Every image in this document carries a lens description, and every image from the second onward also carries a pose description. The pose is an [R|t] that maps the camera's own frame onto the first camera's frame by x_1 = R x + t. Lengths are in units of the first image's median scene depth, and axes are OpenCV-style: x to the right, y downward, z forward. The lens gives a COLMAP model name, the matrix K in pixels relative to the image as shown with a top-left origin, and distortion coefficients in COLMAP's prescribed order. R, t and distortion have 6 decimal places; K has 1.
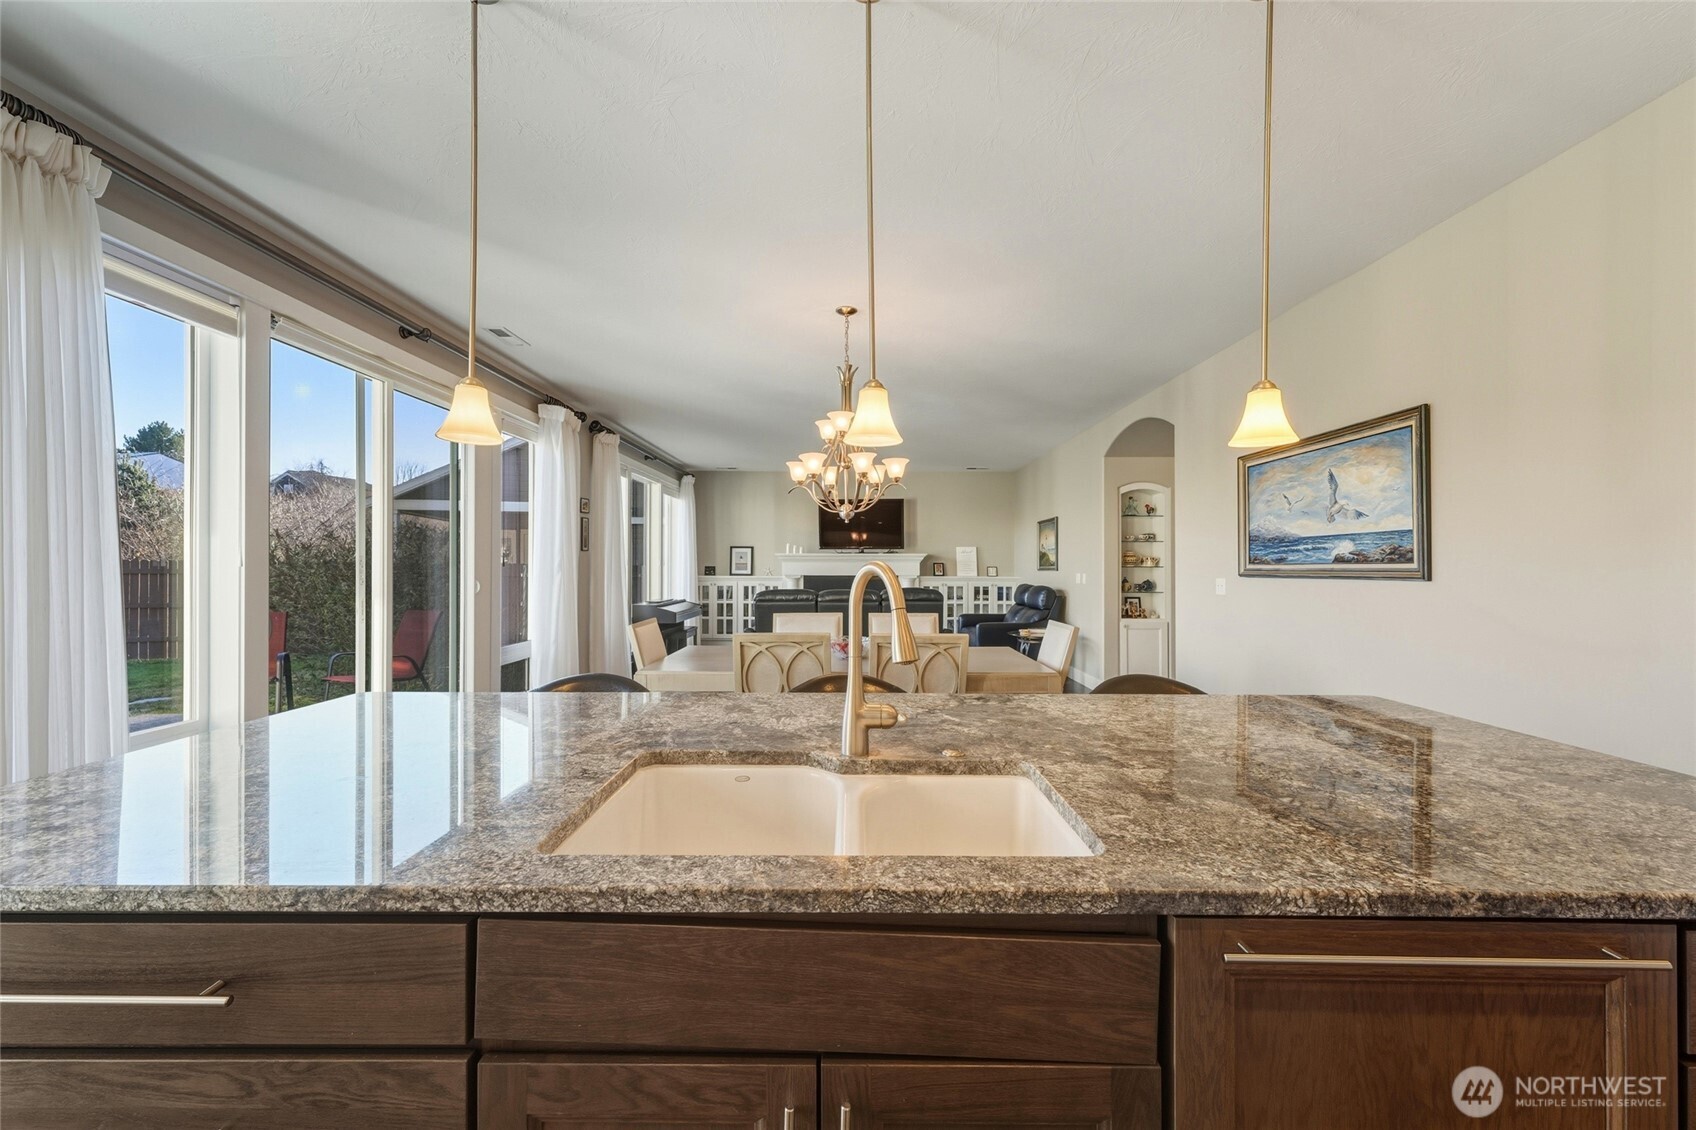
lens RADIAL K [[680.1, 0, 843.9], [0, 680.1, 558.5], [0, 0, 1]] dist [0.010999, 0.001152]
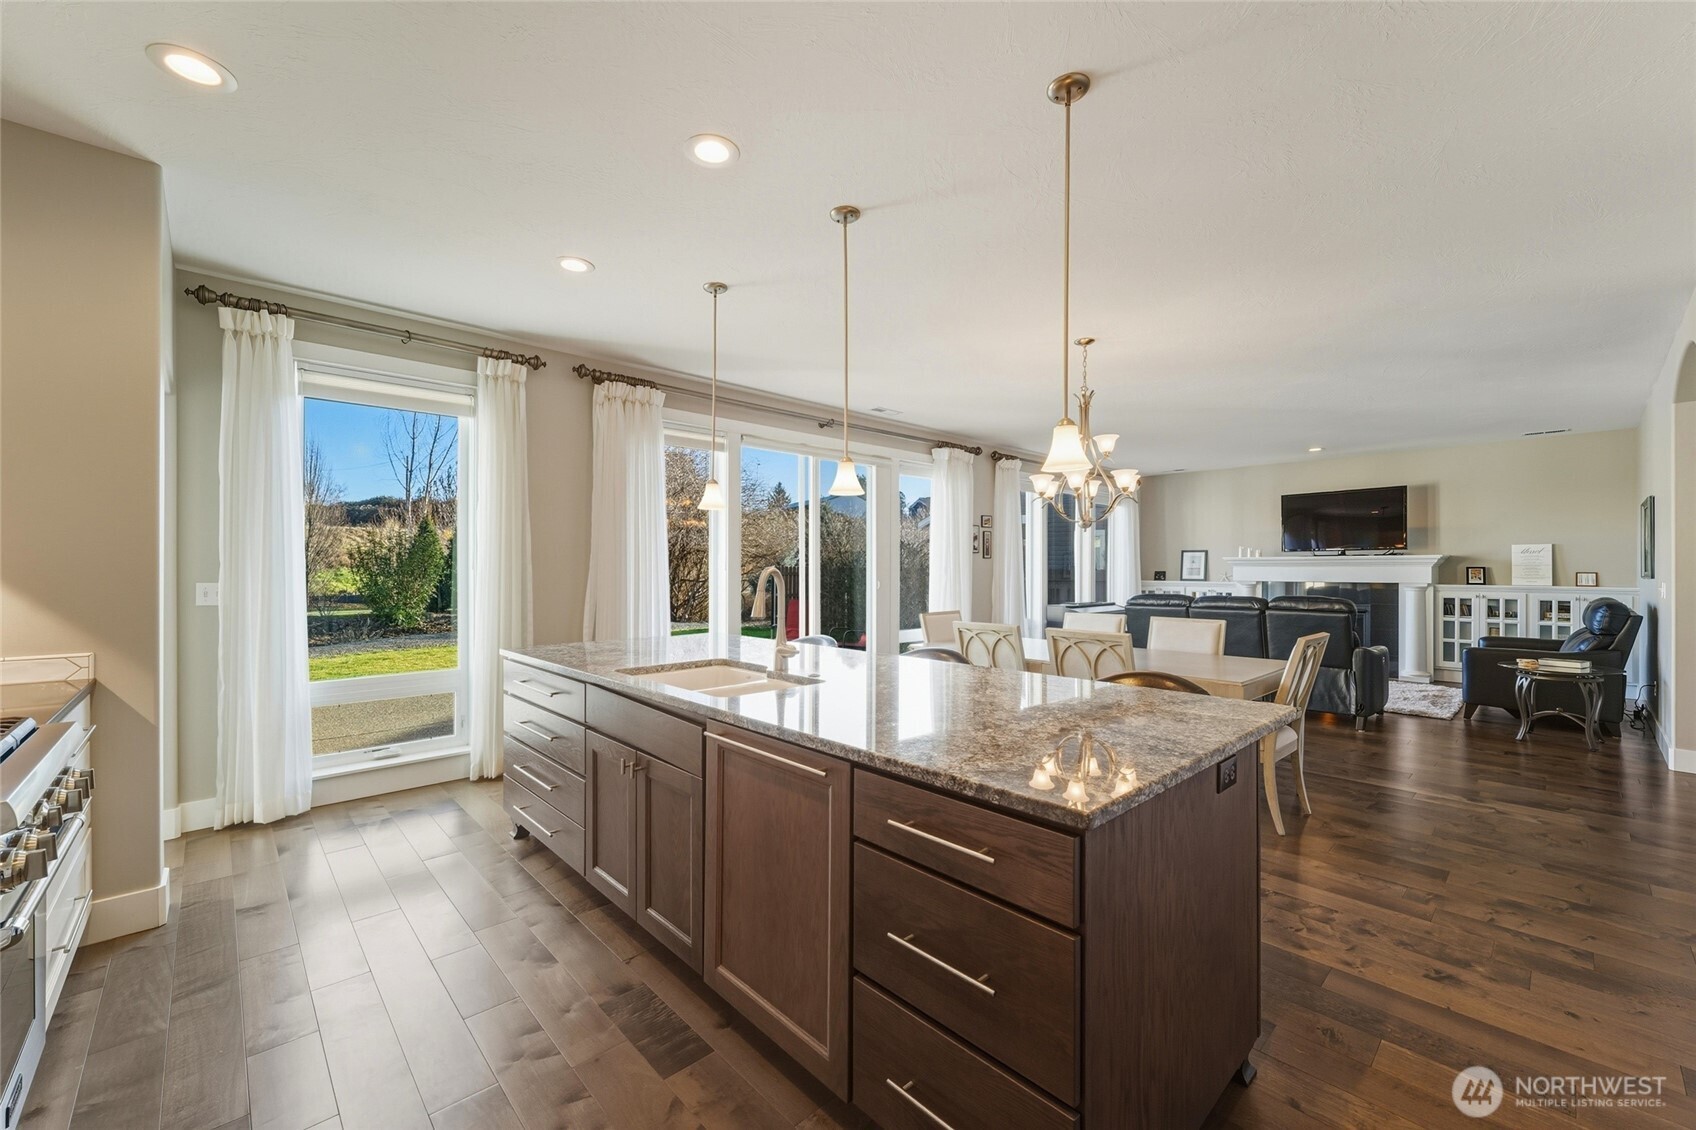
lens RADIAL K [[680.1, 0, 841.3], [0, 680.1, 566.5], [0, 0, 1]] dist [0.010999, 0.001152]
pose [[0.687319, -0.003372, -0.726348, 0.216325], [0.006552, 0.999977, 0.001558, 0.000142], [0.726326, -0.005830, 0.687326, -0.024172]]
